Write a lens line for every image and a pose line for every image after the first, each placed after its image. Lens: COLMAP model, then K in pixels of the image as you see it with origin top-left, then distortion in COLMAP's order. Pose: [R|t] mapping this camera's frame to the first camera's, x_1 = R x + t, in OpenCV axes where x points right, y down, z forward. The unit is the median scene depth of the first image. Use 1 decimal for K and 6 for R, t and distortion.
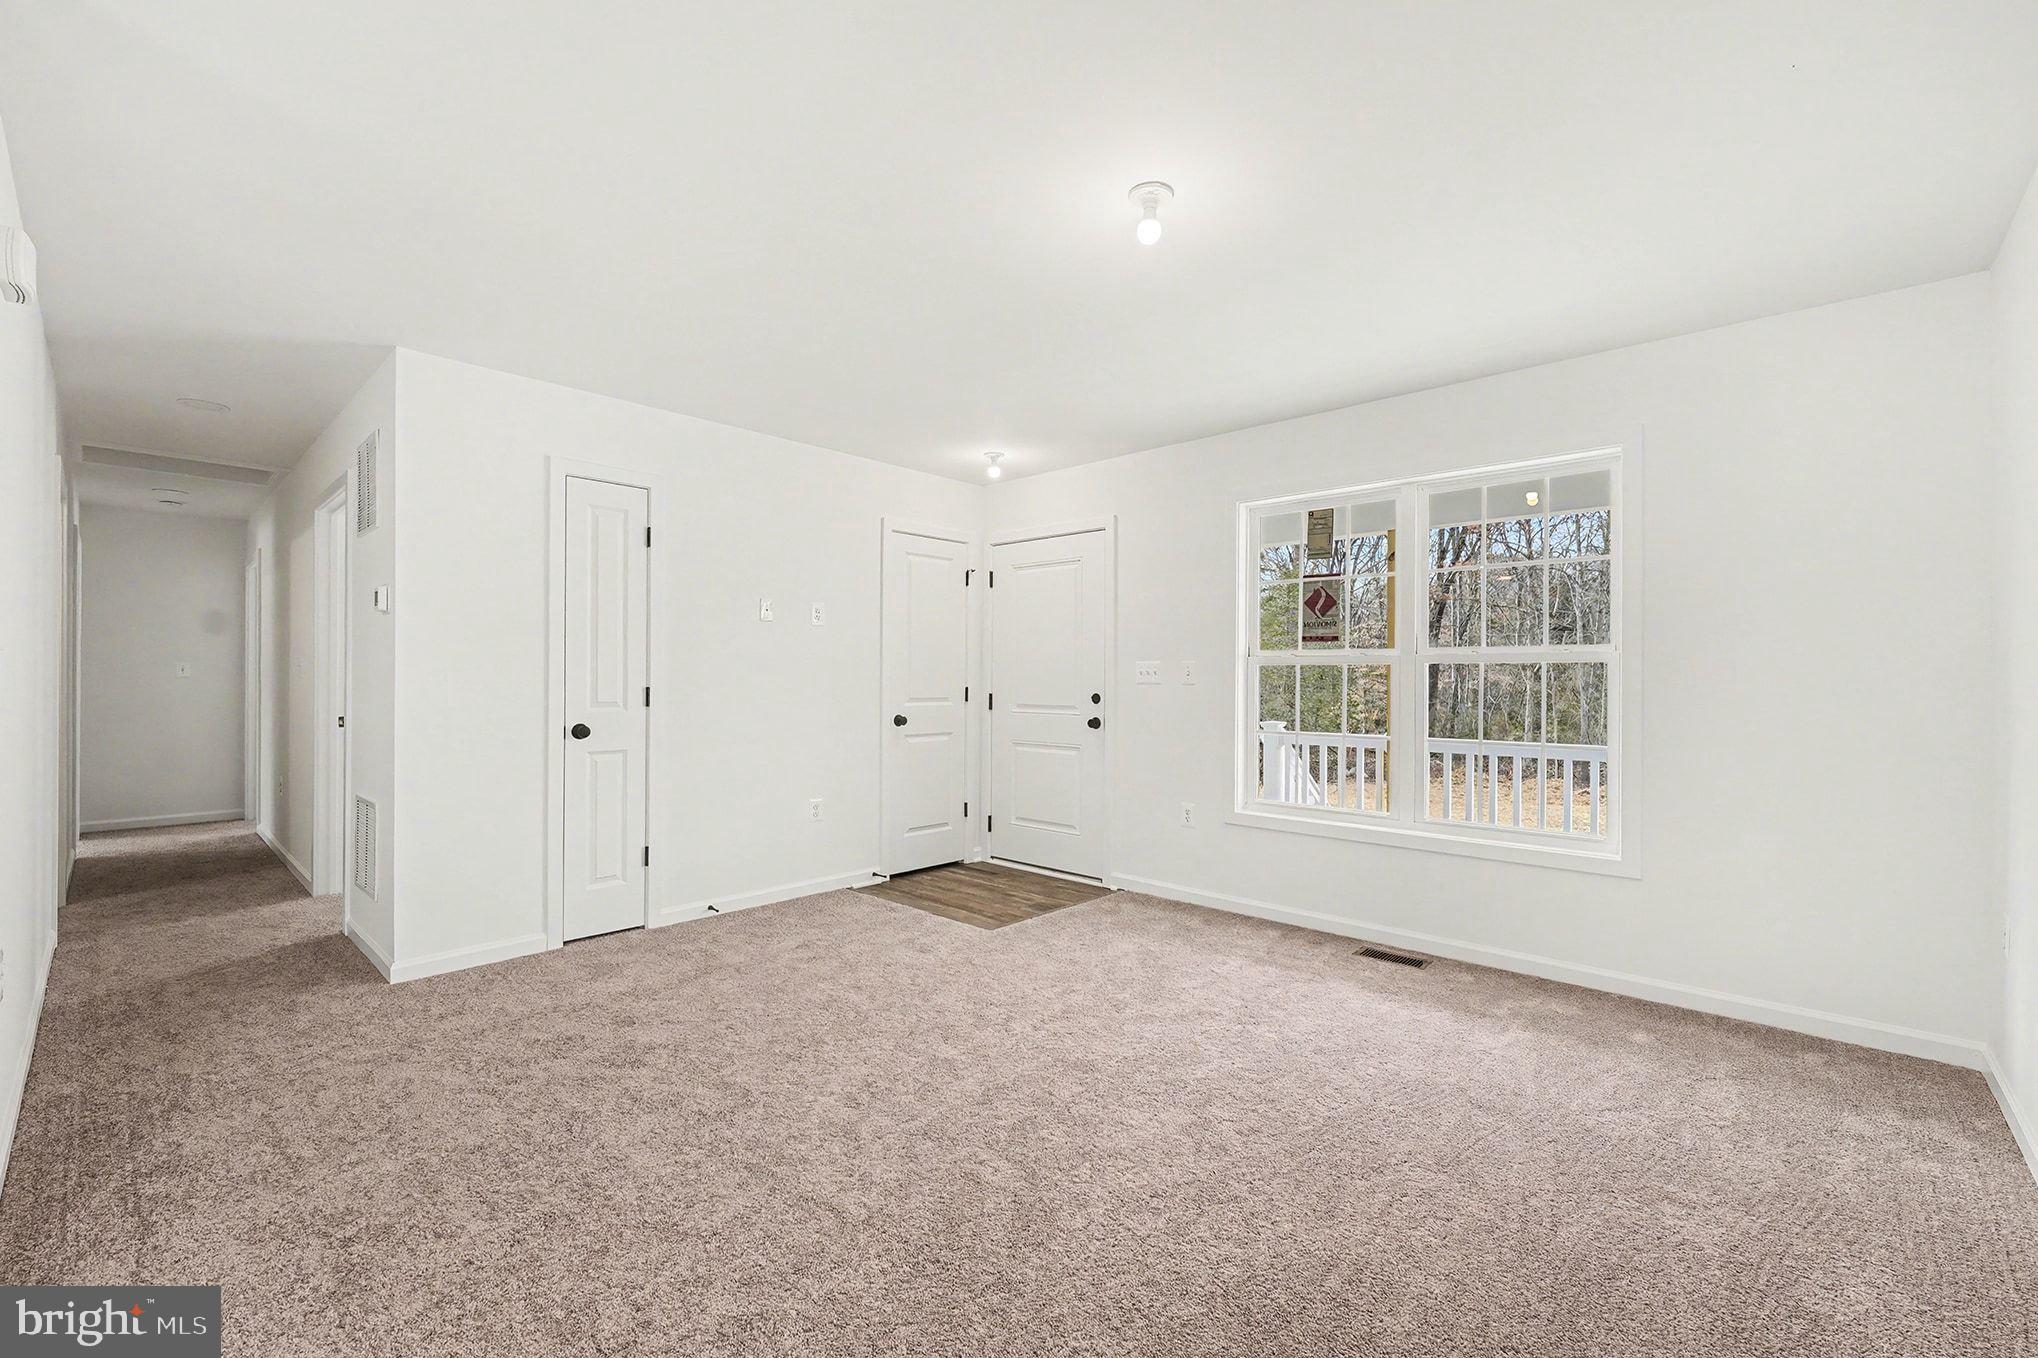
lens RADIAL K [[832.6, 0, 1027.1], [0, 832.6, 675.0], [0, 0, 1]] dist [-0.000609, 0.000196]
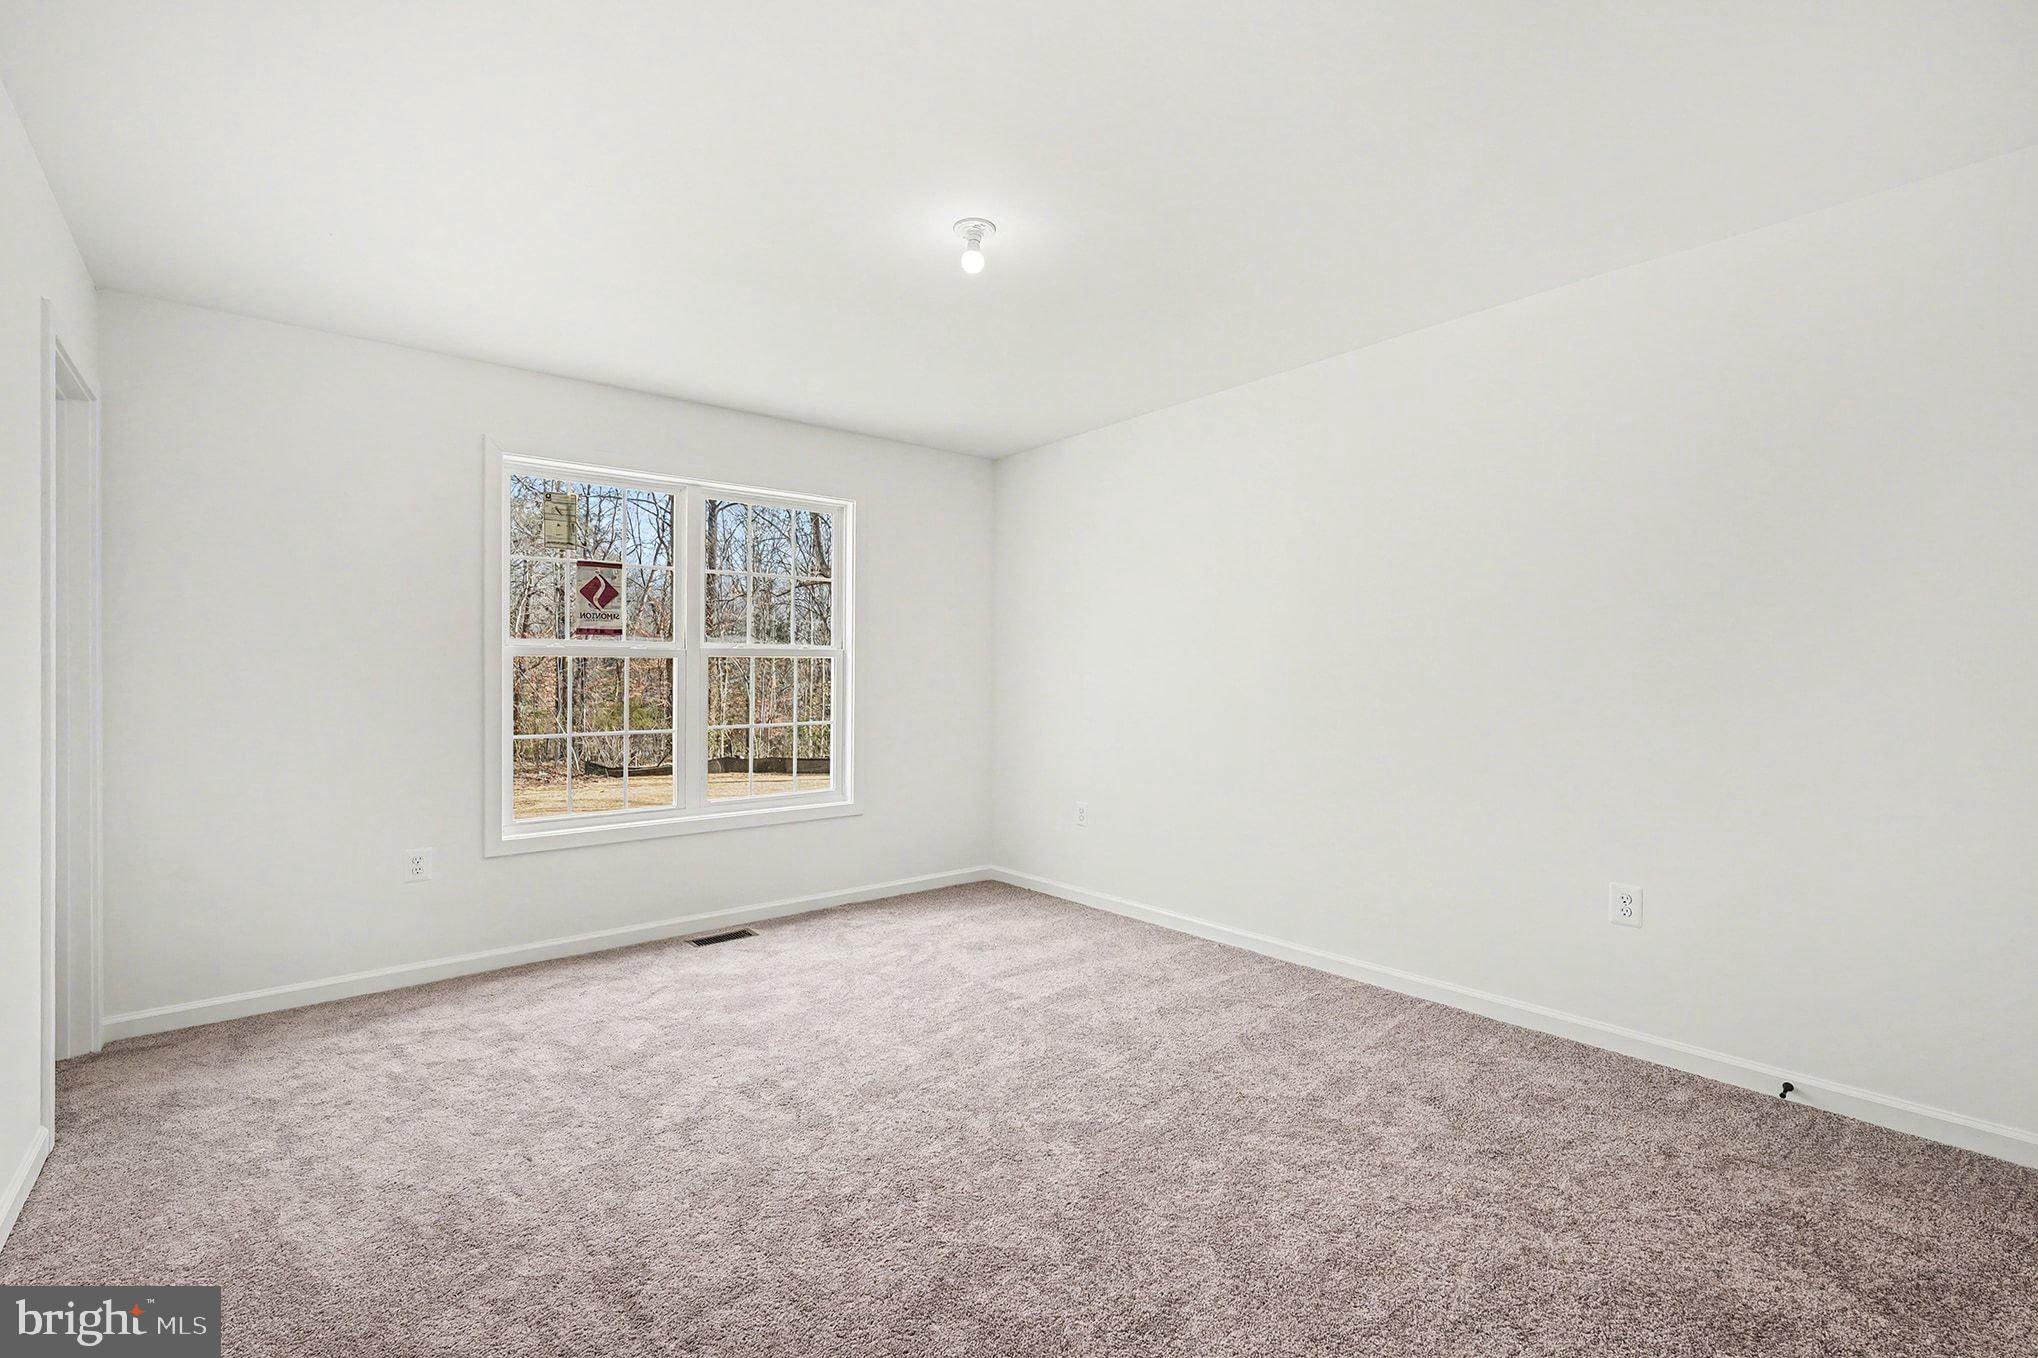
lens RADIAL K [[853.3, 0, 1026.6], [0, 853.3, 670.0], [0, 0, 1]] dist [-0.000333, 0.000821]
pose [[0.170382, -0.000092, 0.985378, -0.495097], [0.002596, 0.999997, -0.000355, 0.000417], [-0.985375, 0.002619, 0.170382, 0.379913]]
